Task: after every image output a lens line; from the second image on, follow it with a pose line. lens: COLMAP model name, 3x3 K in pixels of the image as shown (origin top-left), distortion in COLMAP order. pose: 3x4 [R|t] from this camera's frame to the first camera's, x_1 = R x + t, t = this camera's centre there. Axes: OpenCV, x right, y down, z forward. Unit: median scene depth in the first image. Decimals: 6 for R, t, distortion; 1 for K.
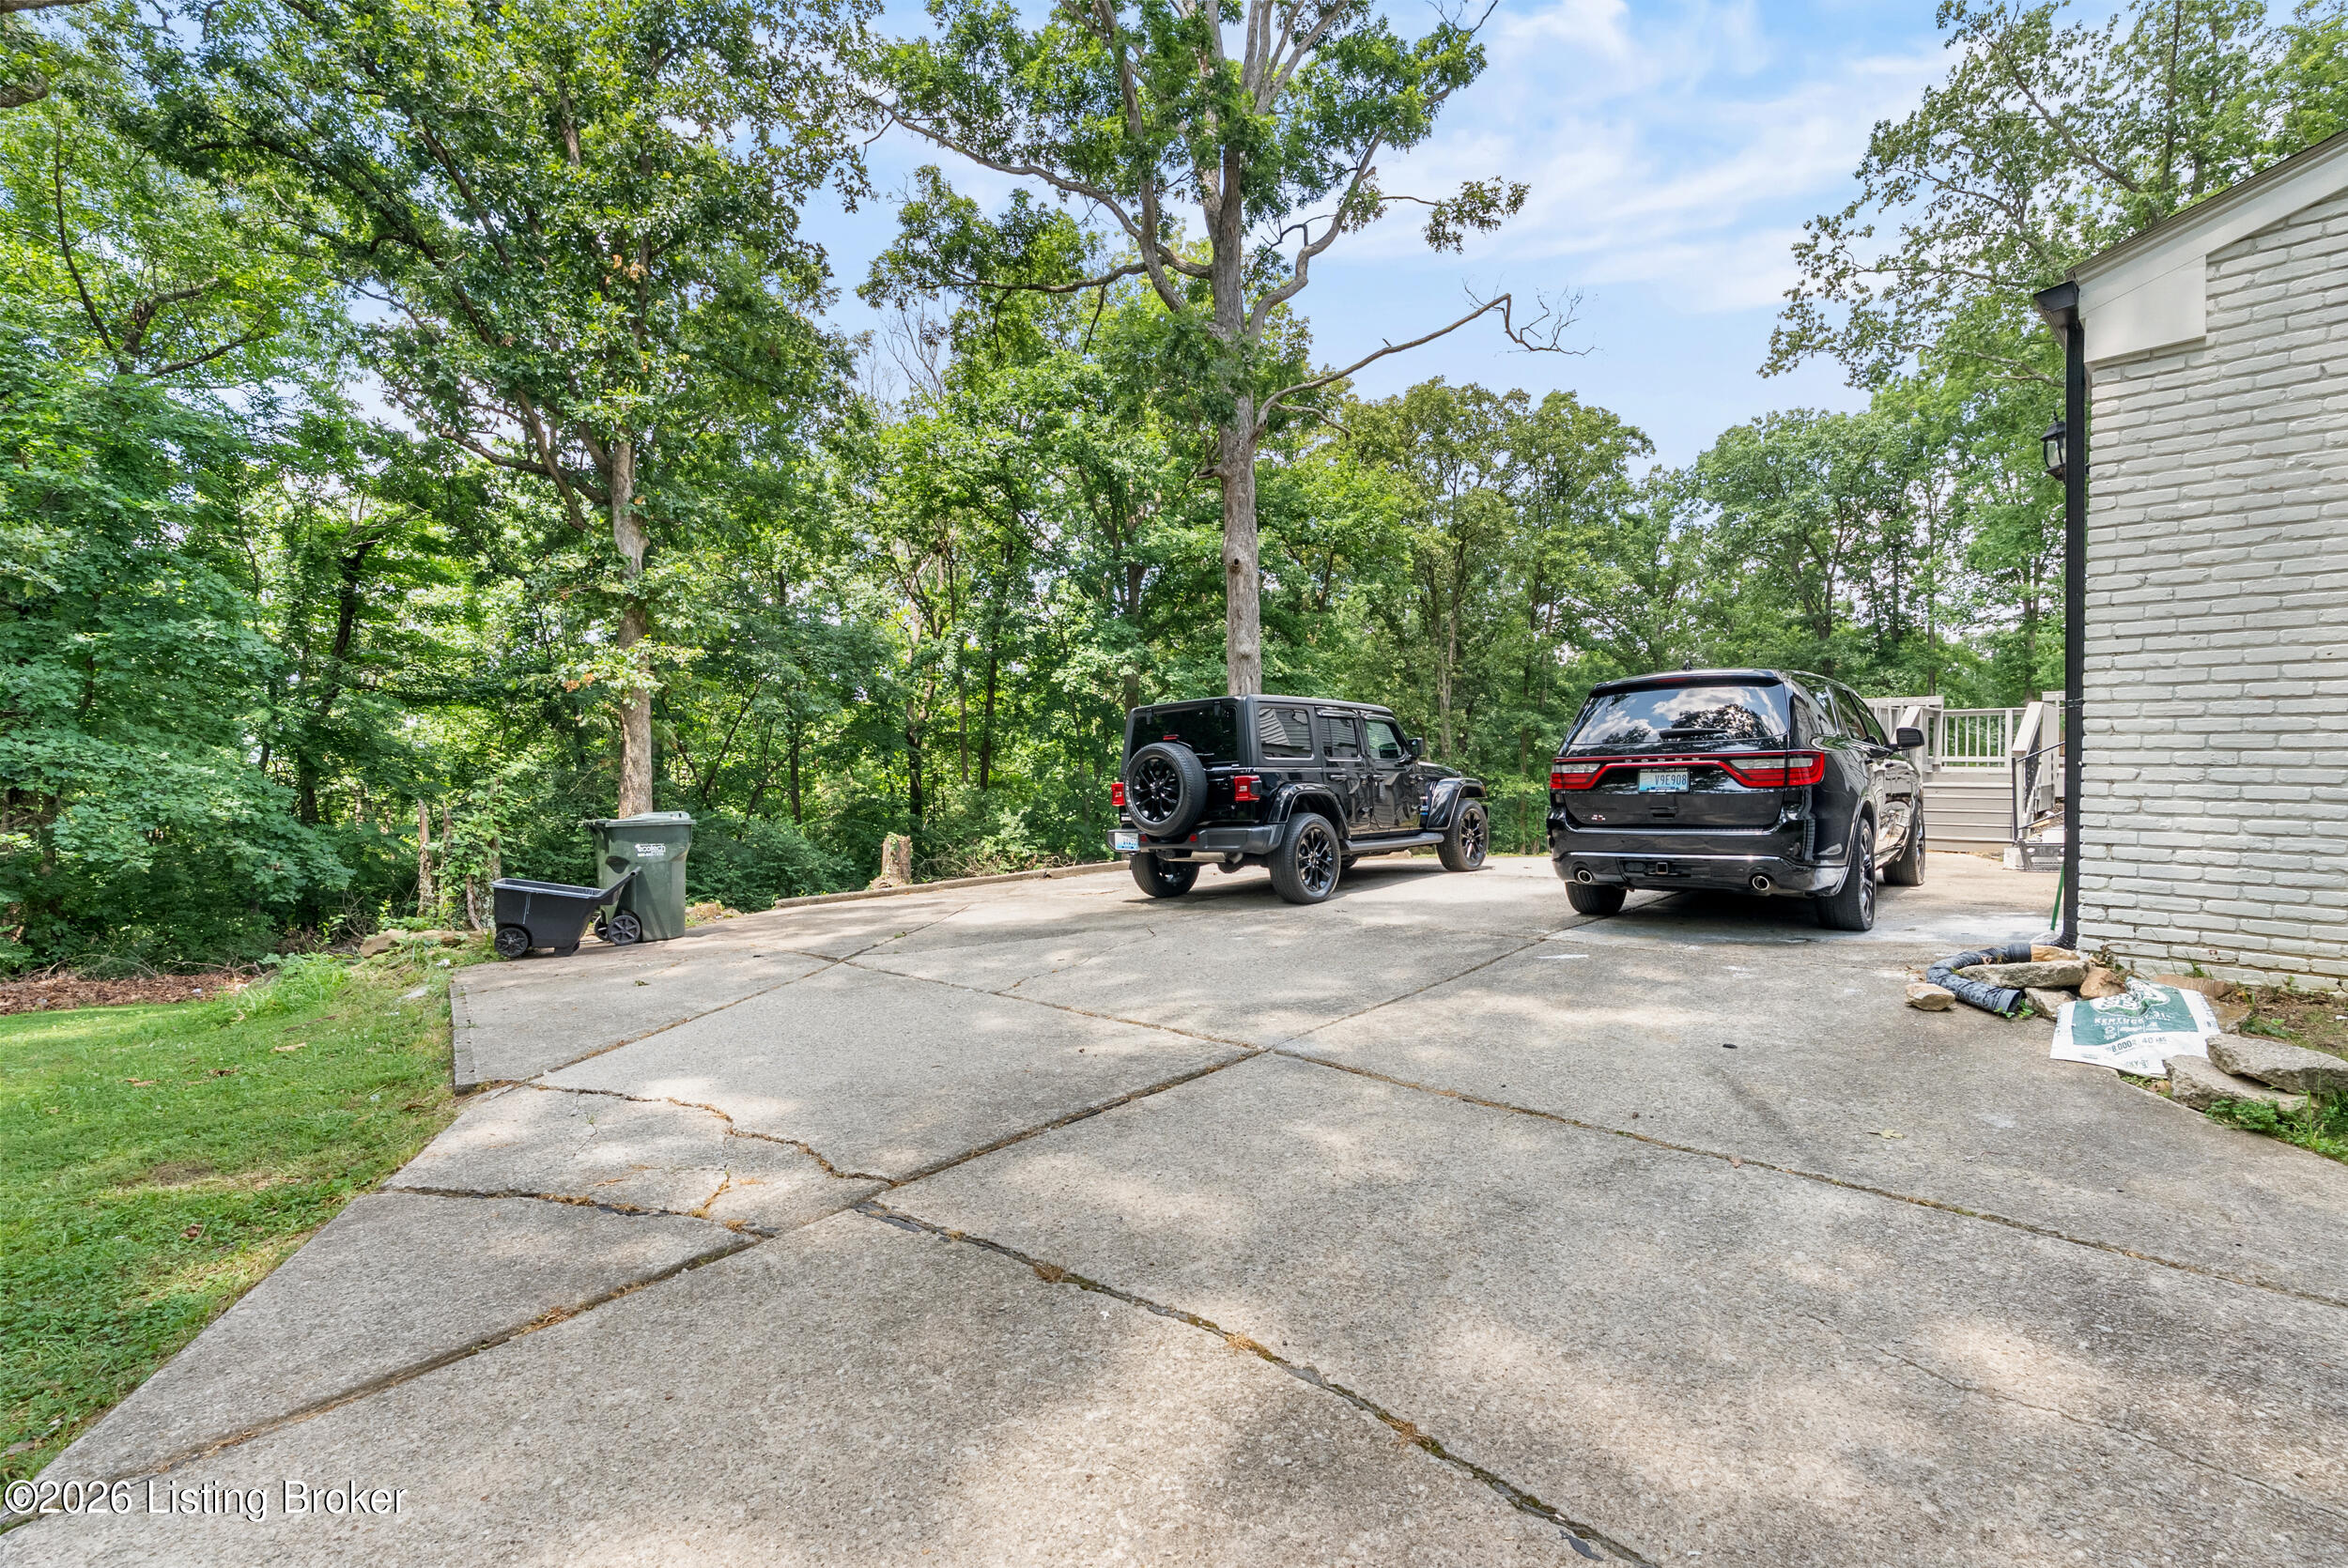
lens RADIAL K [[1069.1, 0, 1173.2], [0, 1069.1, 774.9], [0, 0, 1]] dist [0.003133, 0.002036]
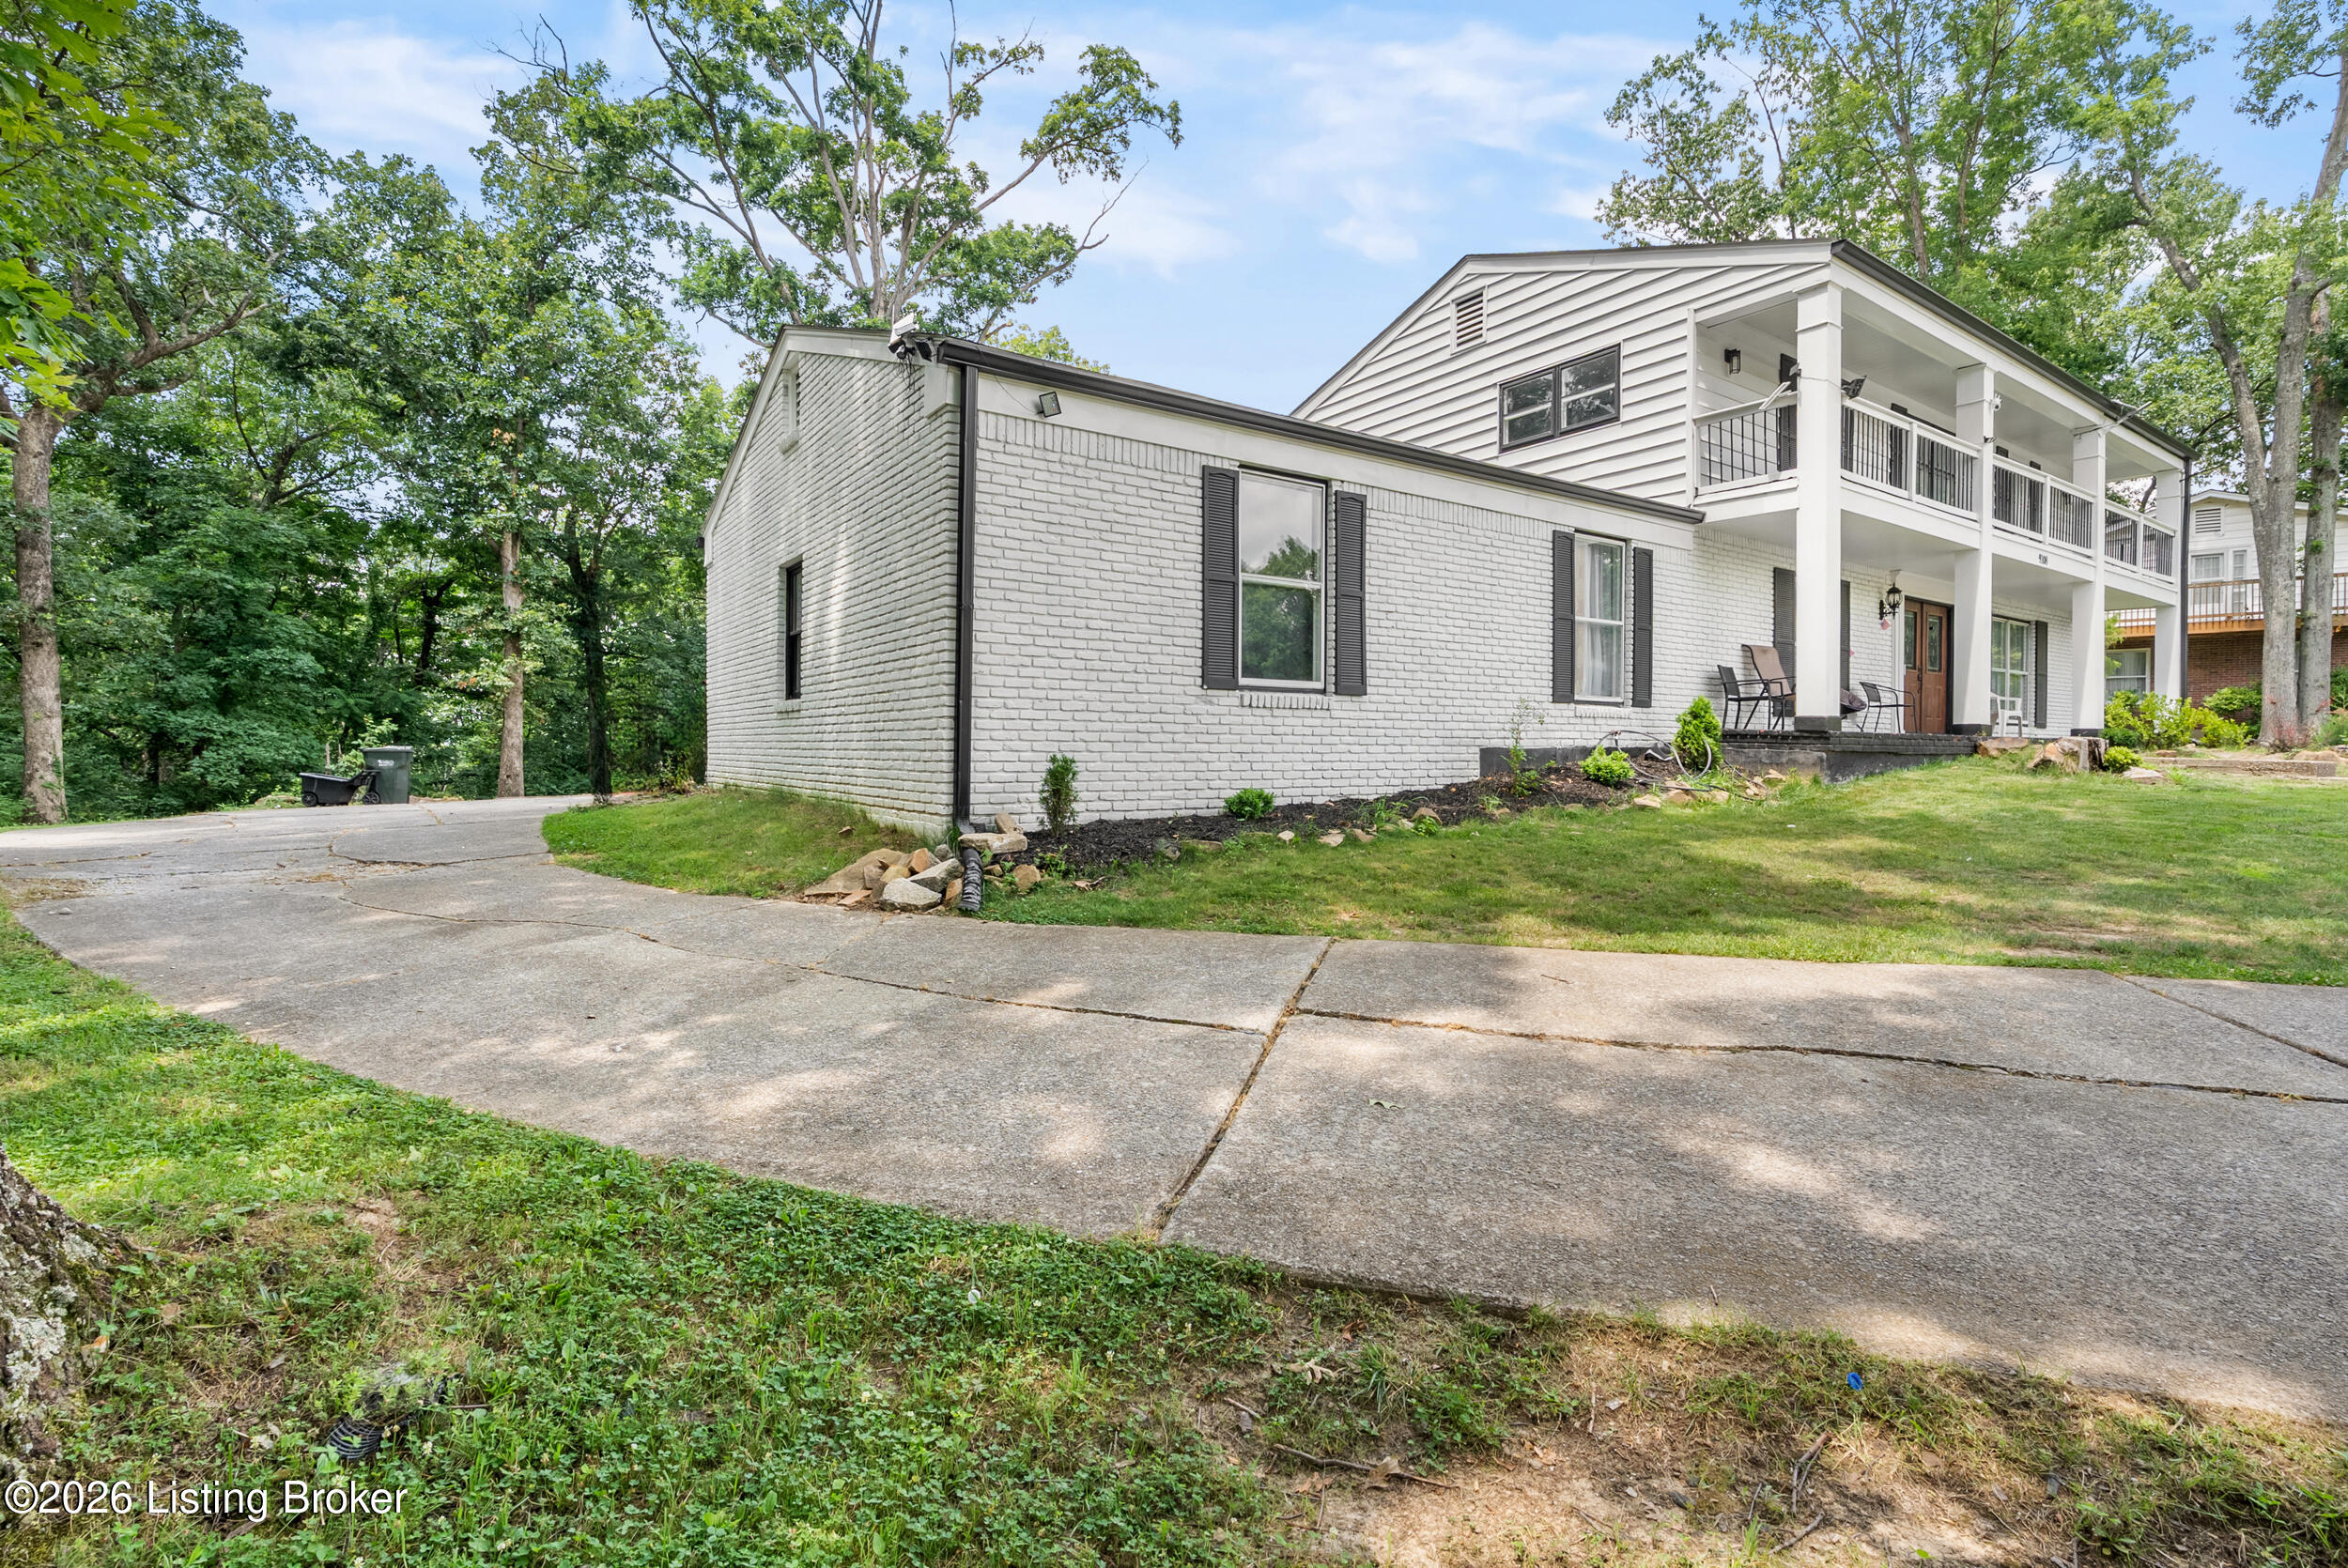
lens RADIAL K [[1069.1, 0, 1180.9], [0, 1069.1, 758.4], [0, 0, 1]] dist [0.003133, 0.002036]
pose [[0.988740, 0.003484, -0.149606, 0.800354], [-0.004487, 0.999970, -0.006363, 0.039030], [0.149579, 0.006963, 0.988725, -0.504516]]
